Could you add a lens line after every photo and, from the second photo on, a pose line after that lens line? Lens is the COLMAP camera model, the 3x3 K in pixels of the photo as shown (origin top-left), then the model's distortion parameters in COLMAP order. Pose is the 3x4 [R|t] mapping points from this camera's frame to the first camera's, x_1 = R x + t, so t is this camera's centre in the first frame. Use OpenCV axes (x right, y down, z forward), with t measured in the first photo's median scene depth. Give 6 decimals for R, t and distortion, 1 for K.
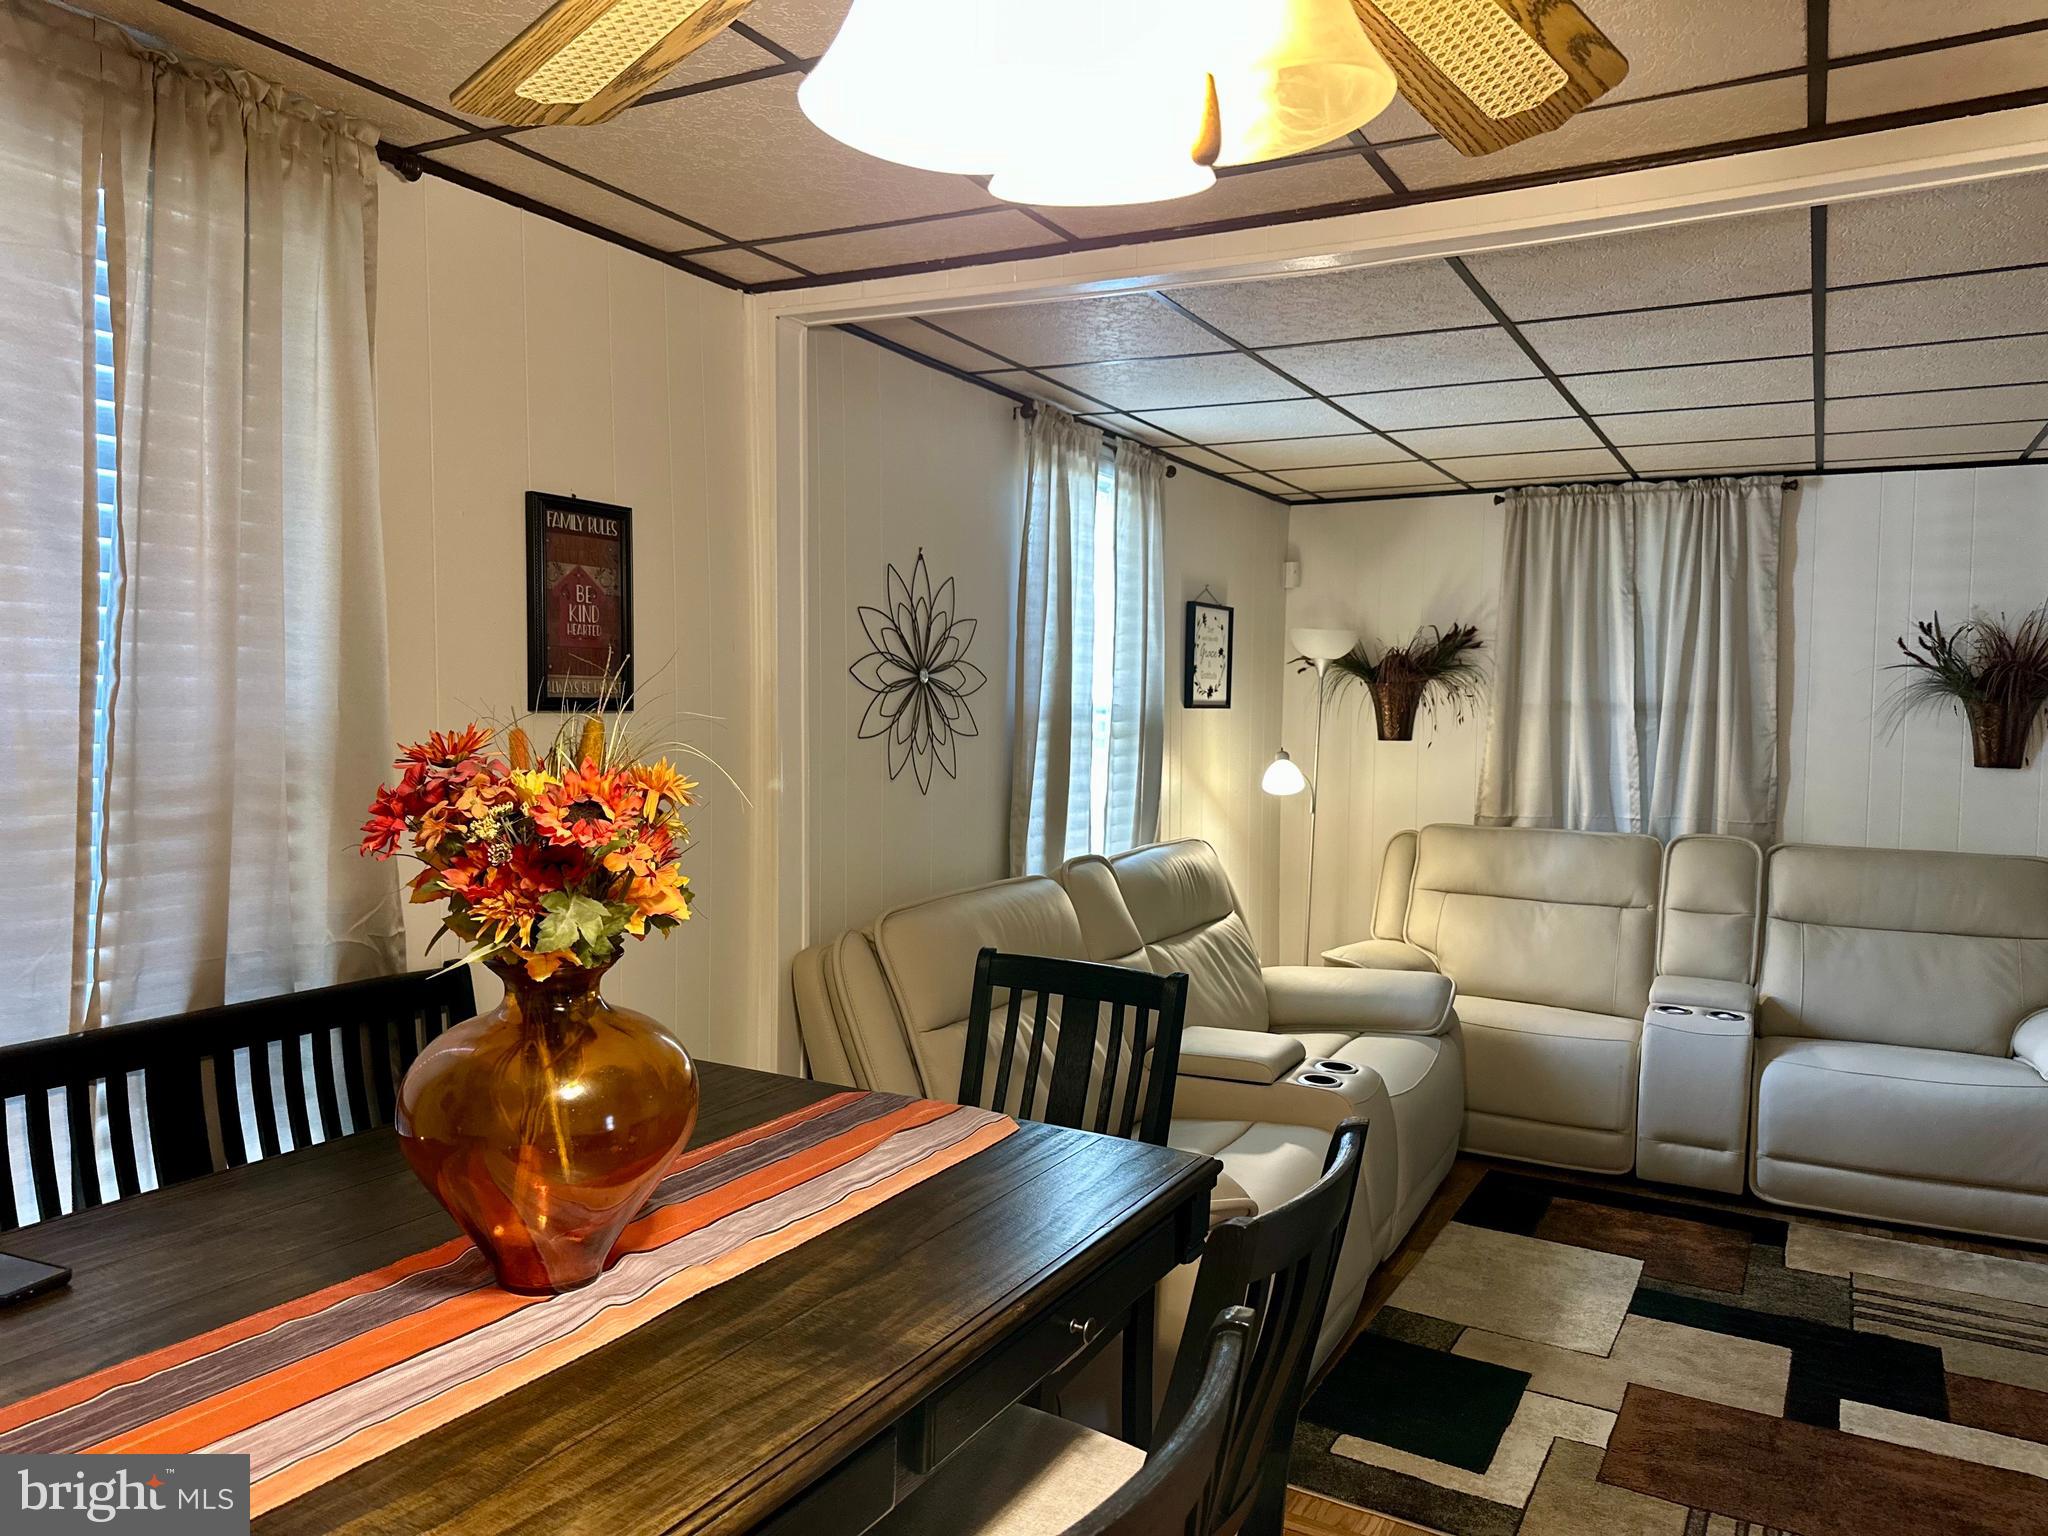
lens RADIAL K [[1456.9, 0, 1017.4], [0, 1456.9, 752.0], [0, 0, 1]] dist [0.047326, -0.052186]
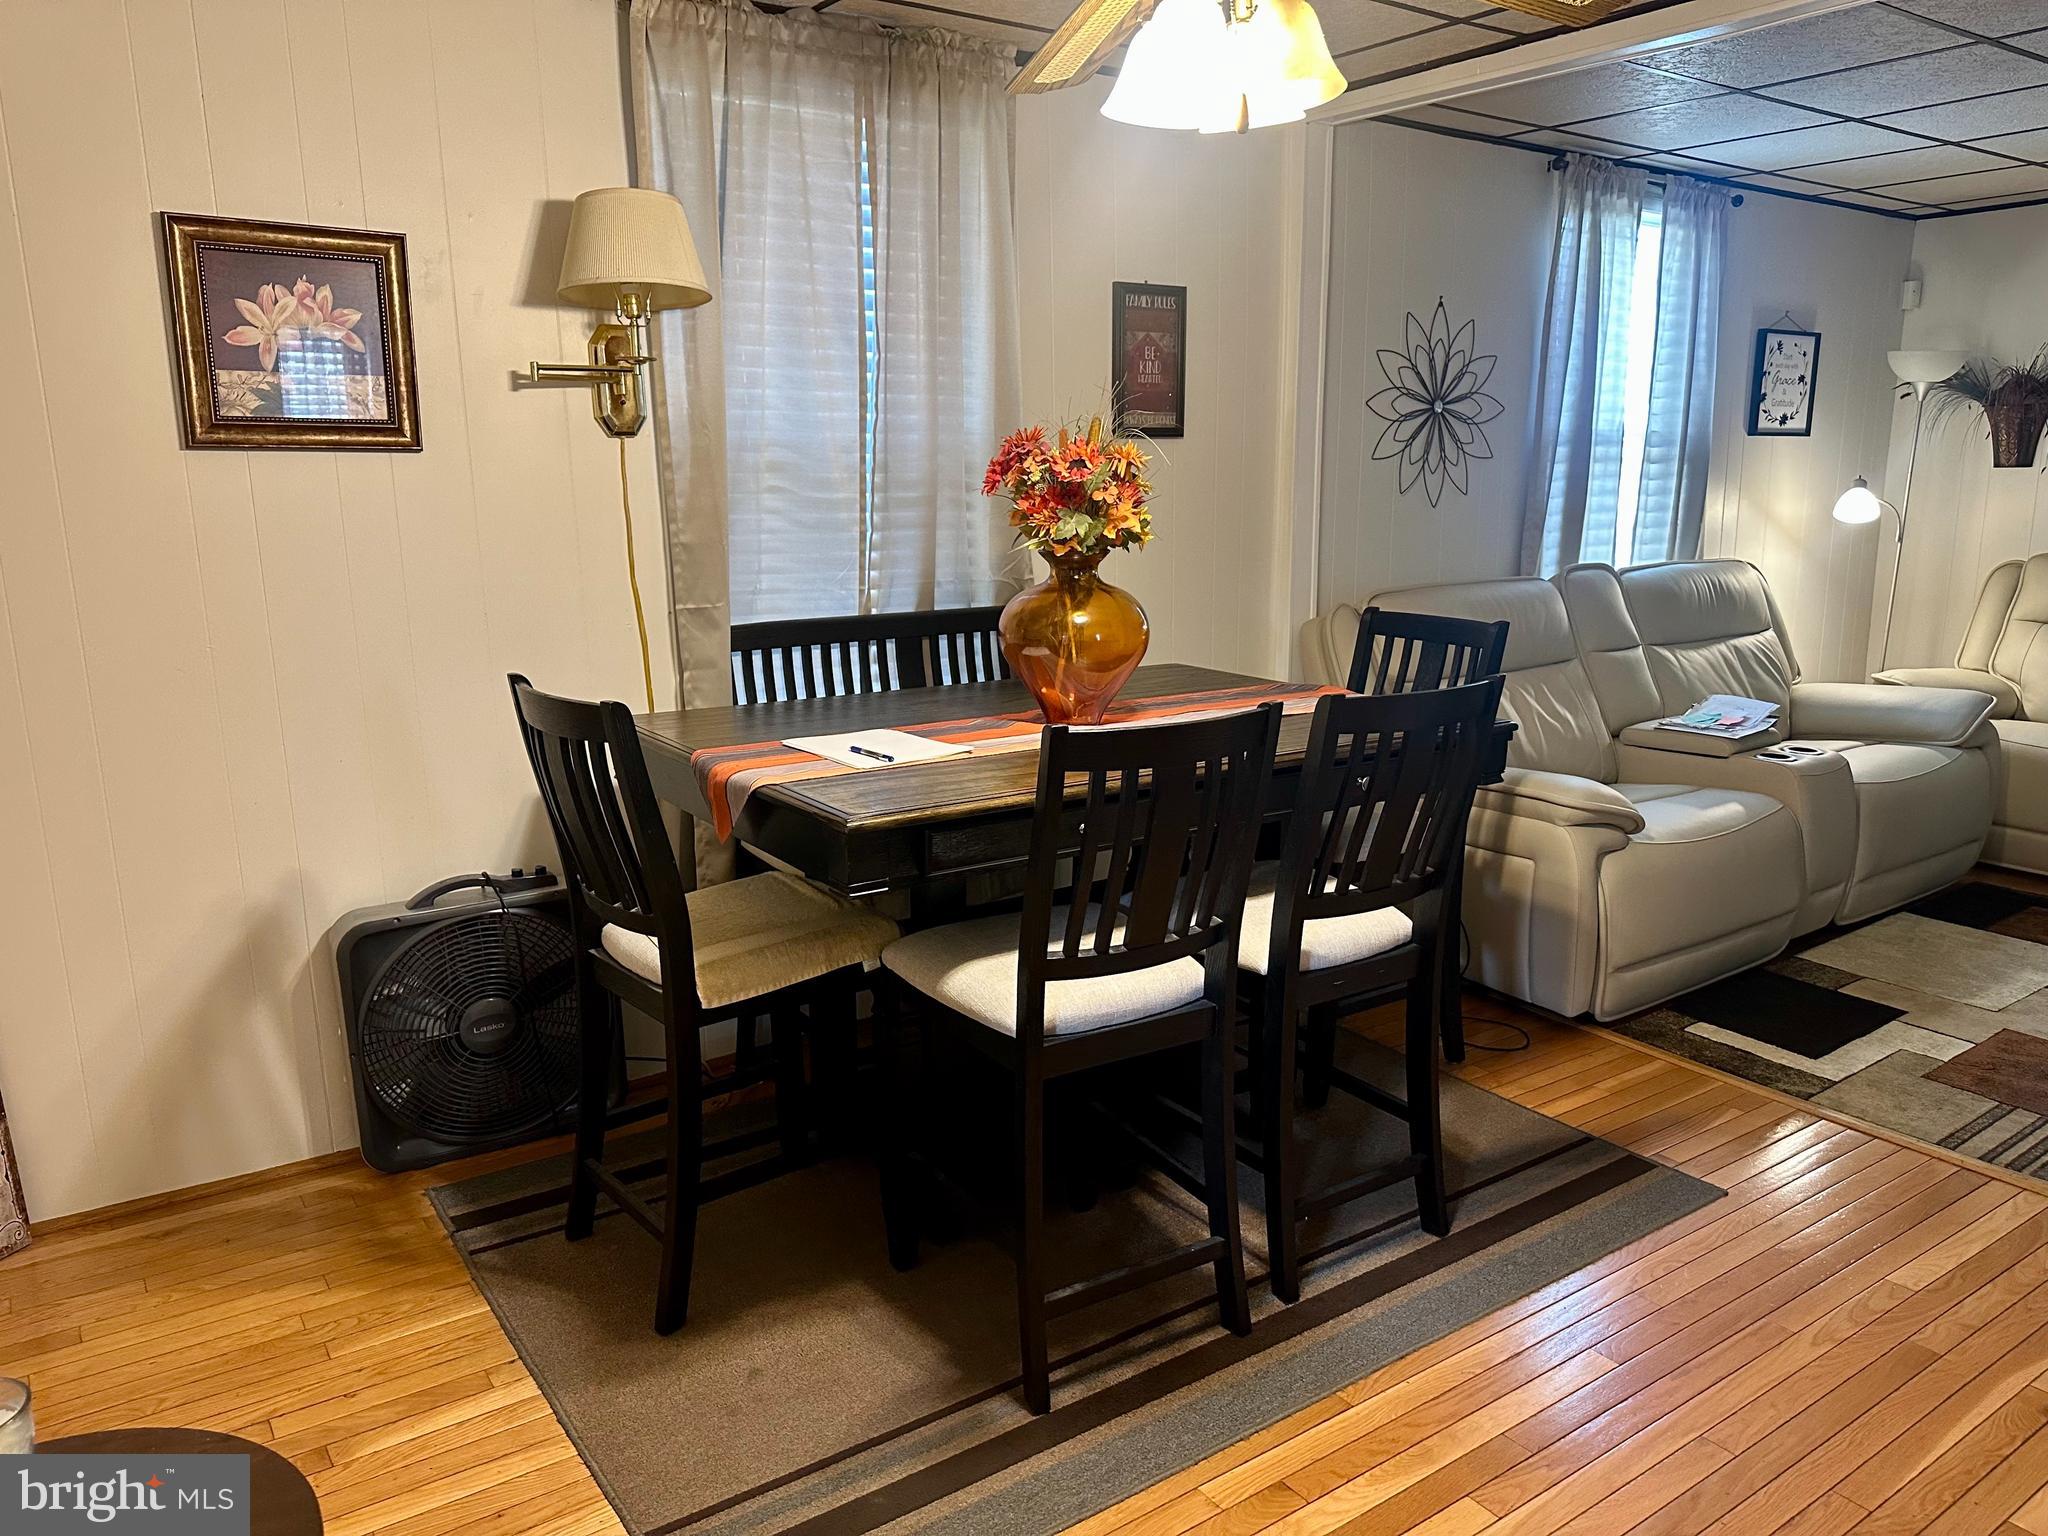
lens RADIAL K [[1456.9, 0, 1011.4], [0, 1456.9, 773.6], [0, 0, 1]] dist [0.047326, -0.052186]
pose [[0.894916, 0.076525, -0.439625, 0.267063], [0.000365, 0.985060, 0.172210, 0.057221], [0.446235, -0.154274, 0.881518, -0.428884]]
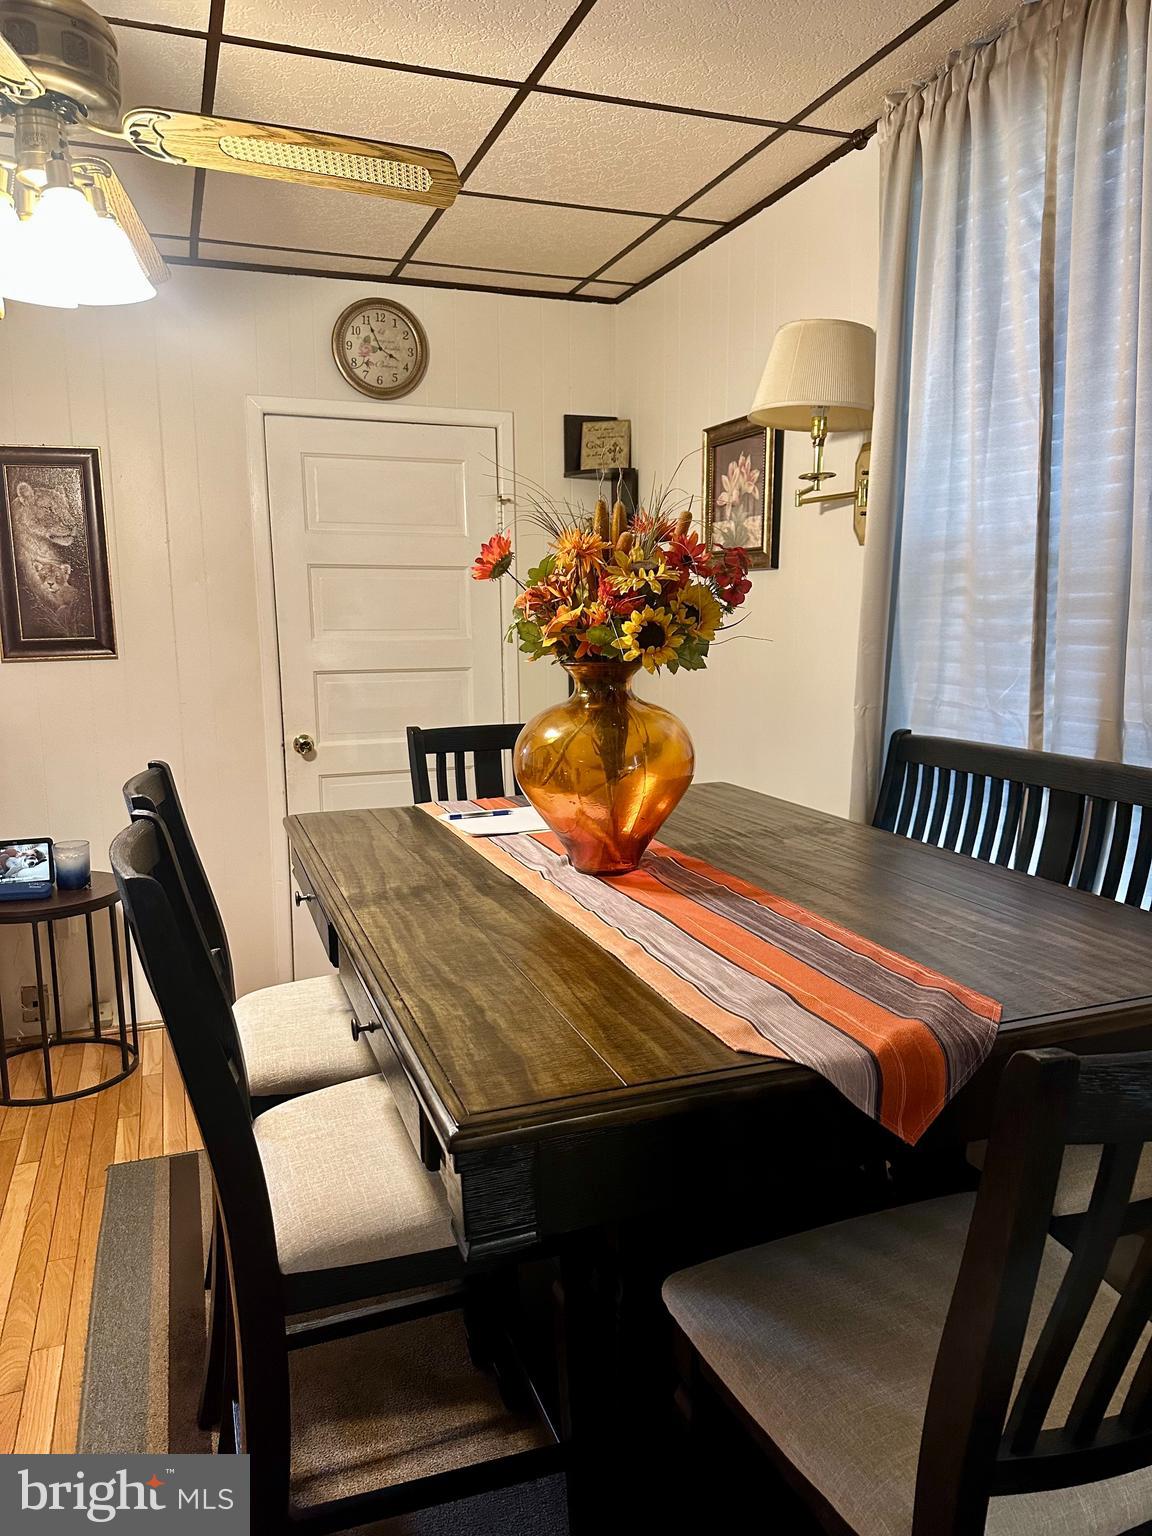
lens RADIAL K [[1092.7, 0, 577.0], [0, 1092.7, 783.7], [0, 0, 1]] dist [0.047326, -0.052186]
pose [[-0.649669, 0.098441, -0.753817, 0.353389], [-0.034760, 0.986697, 0.158811, 0.055119], [0.759422, 0.129378, -0.637604, 1.073177]]
